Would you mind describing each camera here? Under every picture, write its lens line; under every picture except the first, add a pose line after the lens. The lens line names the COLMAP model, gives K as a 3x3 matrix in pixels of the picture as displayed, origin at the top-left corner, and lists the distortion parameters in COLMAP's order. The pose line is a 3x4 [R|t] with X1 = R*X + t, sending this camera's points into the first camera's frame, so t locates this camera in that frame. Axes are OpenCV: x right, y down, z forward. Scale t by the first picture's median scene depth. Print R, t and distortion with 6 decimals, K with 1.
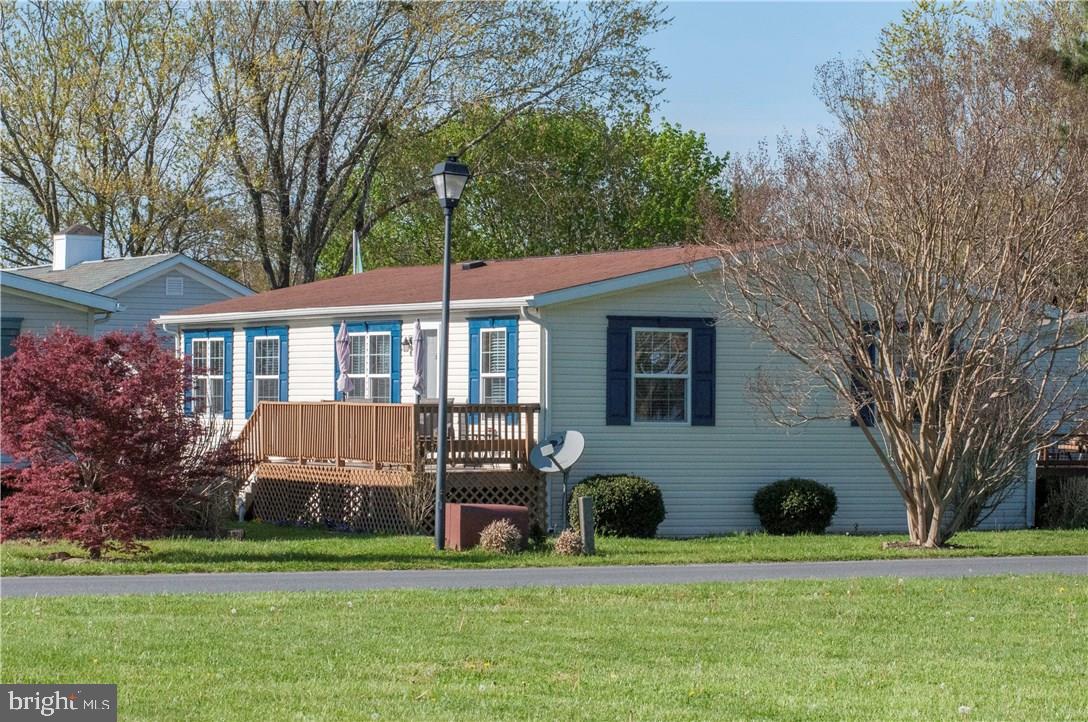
lens RADIAL K [[3683.2, 0, 544.0], [0, 3683.2, 361.0], [0, 0, 1]] dist [-0.054153, -1.370321]
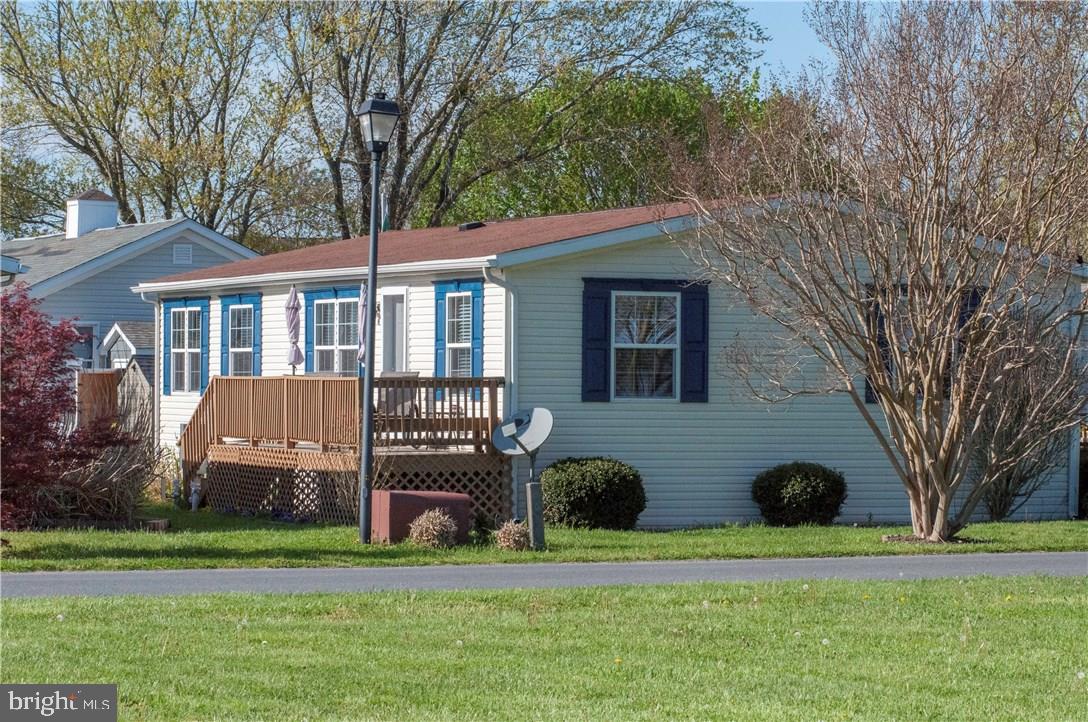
lens RADIAL K [[3683.2, 0, 544.0], [0, 3683.2, 361.0], [0, 0, 1]] dist [-0.054153, -1.370321]
pose [[0.998799, -0.000737, -0.048981, 0.050895], [0.000946, 0.999991, 0.004244, 0.003886], [0.048977, -0.004285, 0.998791, 0.116737]]
